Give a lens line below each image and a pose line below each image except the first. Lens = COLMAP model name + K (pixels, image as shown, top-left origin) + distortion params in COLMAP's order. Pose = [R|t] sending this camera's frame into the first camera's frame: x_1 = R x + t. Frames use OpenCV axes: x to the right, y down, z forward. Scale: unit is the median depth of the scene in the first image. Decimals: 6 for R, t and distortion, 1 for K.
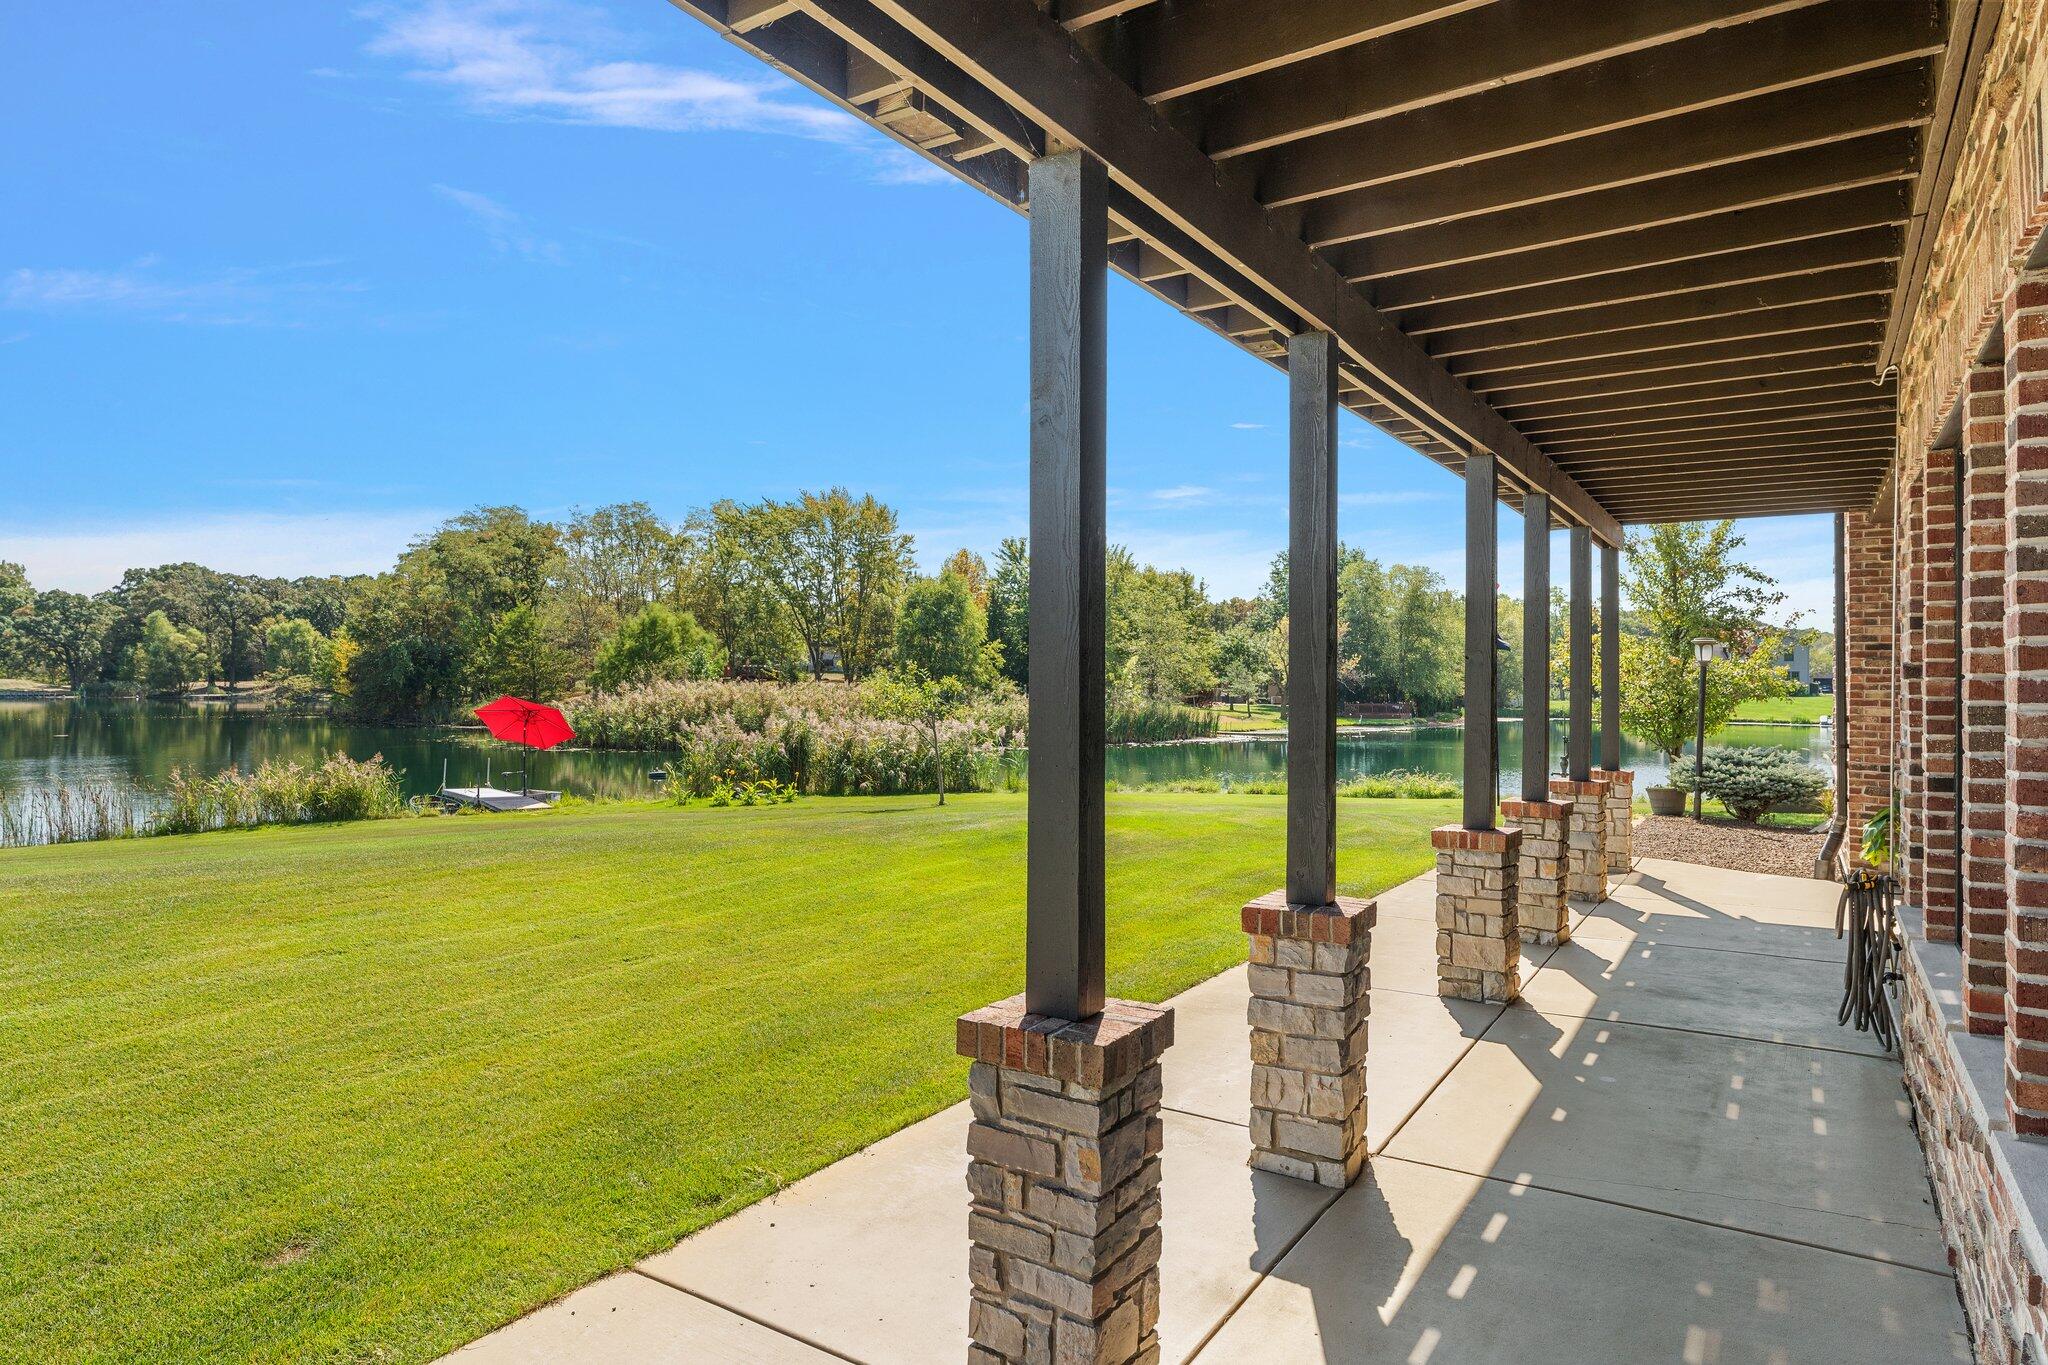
lens RADIAL K [[1173.9, 0, 1024.7], [0, 1173.9, 658.0], [0, 0, 1]] dist [-0.001129, -0.000544]
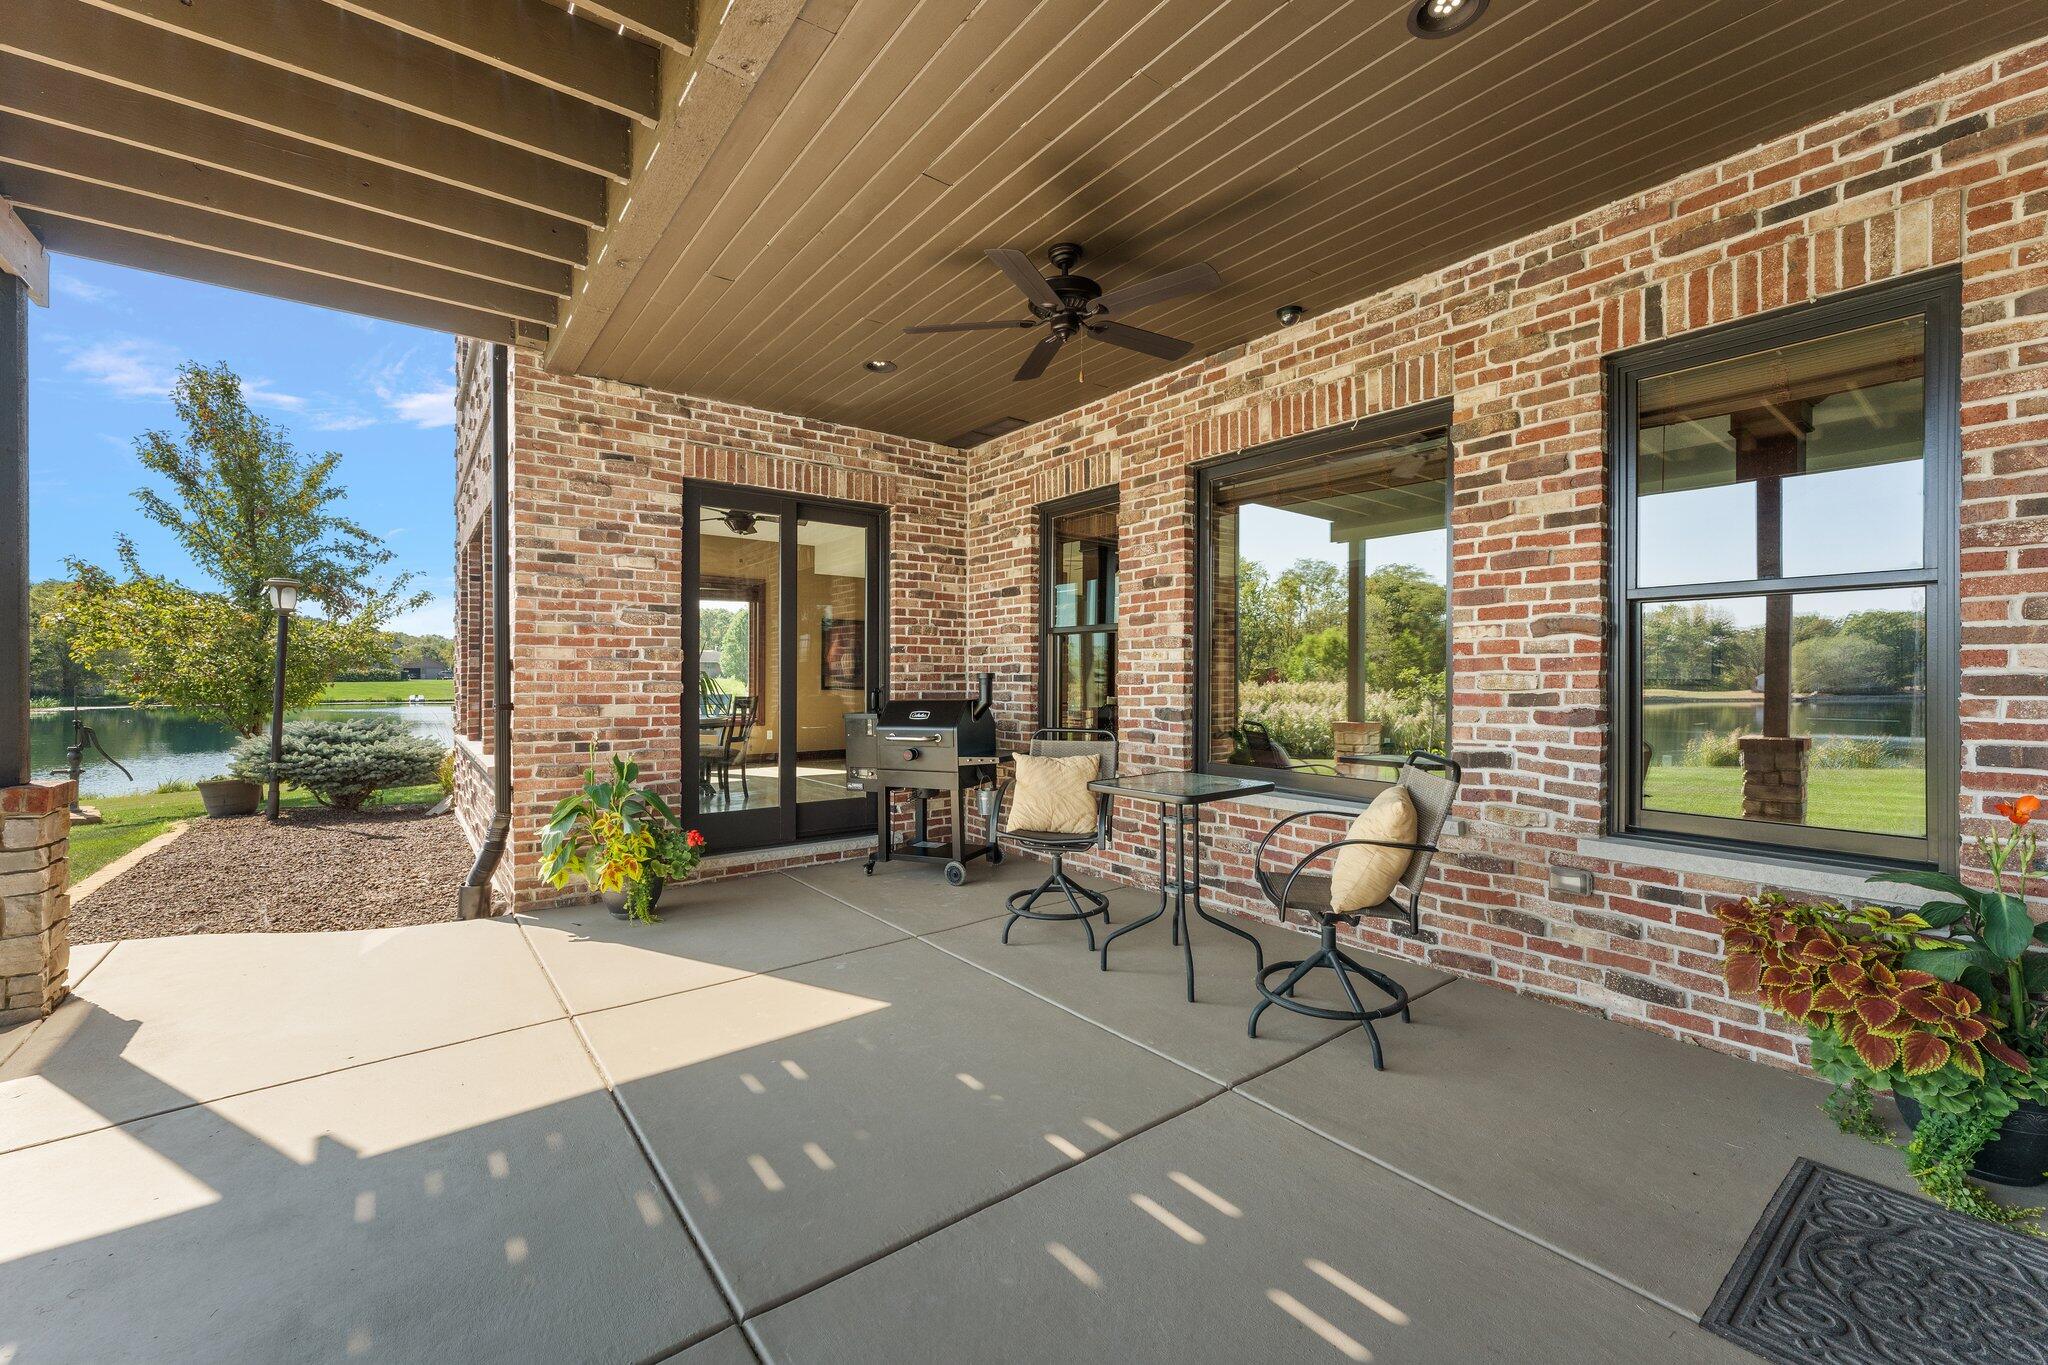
lens RADIAL K [[841.0, 0, 1024.0], [0, 841.0, 682.5], [0, 0, 1]] dist [0.000690, 0.000074]
pose [[0.336954, -0.013107, 0.941430, 0.233615], [-0.018460, 0.999619, 0.020524, 0.030837], [-0.941340, -0.024295, 0.336584, 0.375611]]
